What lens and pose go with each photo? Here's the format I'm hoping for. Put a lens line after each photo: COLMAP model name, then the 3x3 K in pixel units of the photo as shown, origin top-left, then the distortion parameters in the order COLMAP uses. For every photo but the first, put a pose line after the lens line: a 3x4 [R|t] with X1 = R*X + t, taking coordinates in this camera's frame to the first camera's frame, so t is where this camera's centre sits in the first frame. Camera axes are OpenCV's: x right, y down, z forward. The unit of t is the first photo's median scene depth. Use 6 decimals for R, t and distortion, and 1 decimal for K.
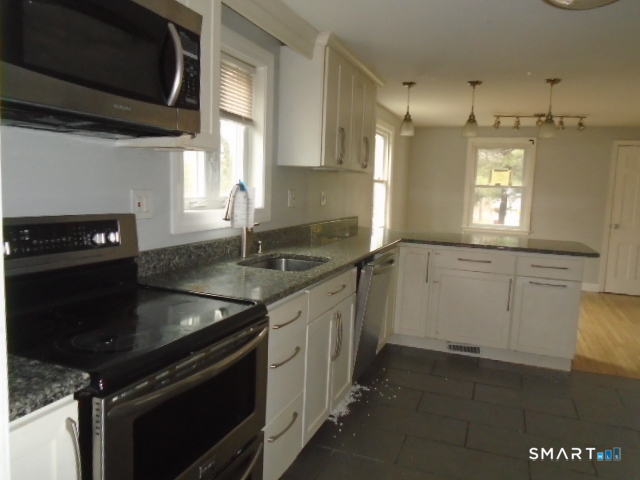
lens RADIAL K [[484.8, 0, 318.7], [0, 484.8, 237.5], [0, 0, 1]] dist [-0.024880, 0.014530]
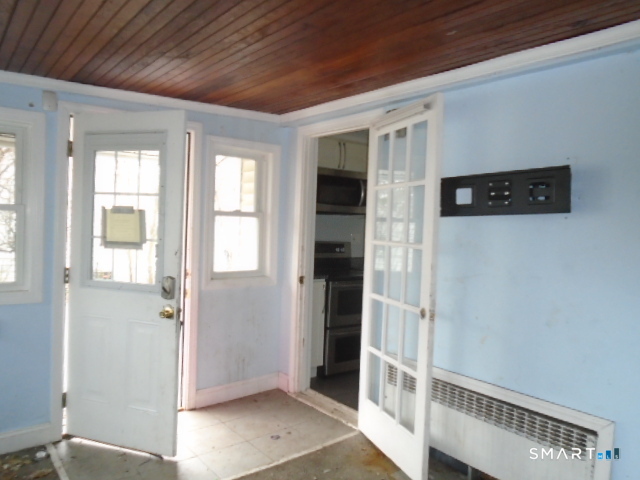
lens RADIAL K [[484.8, 0, 320.1], [0, 484.8, 240.3], [0, 0, 1]] dist [-0.024880, 0.014530]
pose [[0.861480, 0.001349, -0.507790, 0.437923], [-0.049840, 0.995393, -0.081911, 0.086655], [0.505340, 0.095873, 0.857578, -0.735782]]
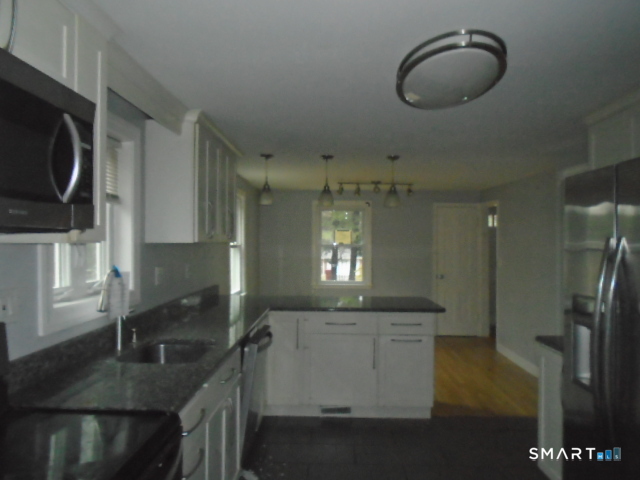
lens RADIAL K [[484.8, 0, 319.0], [0, 484.8, 237.7], [0, 0, 1]] dist [-0.024880, 0.014530]
pose [[0.942039, -0.030757, 0.334092, -0.066225], [0.067428, 0.992828, -0.098726, -0.035805], [-0.328659, 0.115531, 0.937356, 0.008106]]
